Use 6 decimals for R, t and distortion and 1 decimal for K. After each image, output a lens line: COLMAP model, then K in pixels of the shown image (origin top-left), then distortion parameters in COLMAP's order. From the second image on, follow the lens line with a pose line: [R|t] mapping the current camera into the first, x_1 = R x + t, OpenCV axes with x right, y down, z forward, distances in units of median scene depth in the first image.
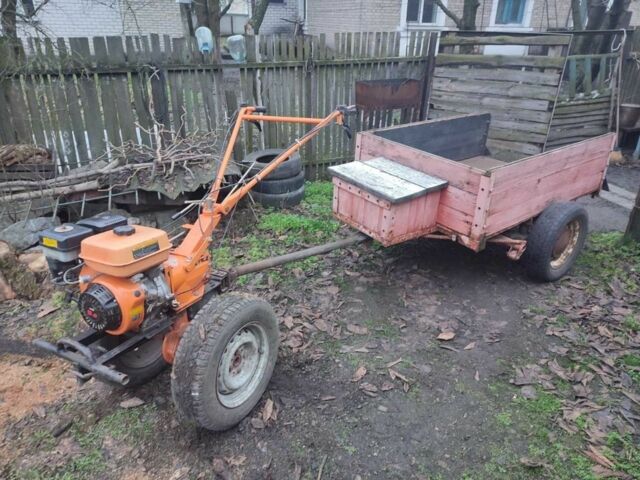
lens RADIAL K [[464.2, 0, 320.7], [0, 464.2, 247.7], [0, 0, 1]] dist [0.002617, -0.006474]
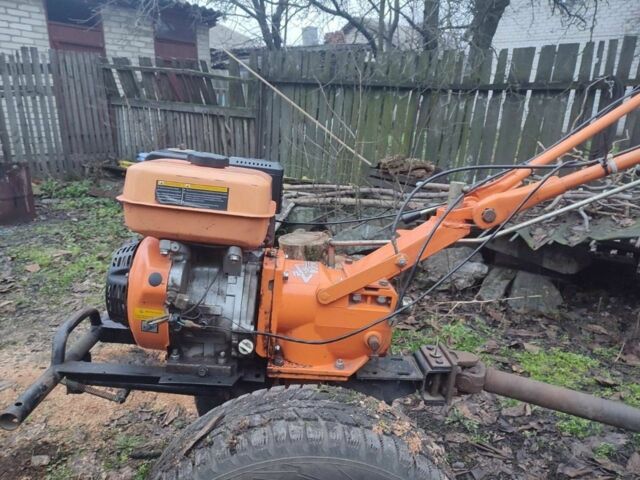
lens RADIAL K [[464.2, 0, 320.7], [0, 464.2, 247.7], [0, 0, 1]] dist [0.002617, -0.006474]
pose [[0.524837, 0.235627, -0.817940, 0.039180], [-0.394158, 0.918967, 0.011816, -0.001893], [0.754444, 0.316196, 0.575182, 0.413863]]
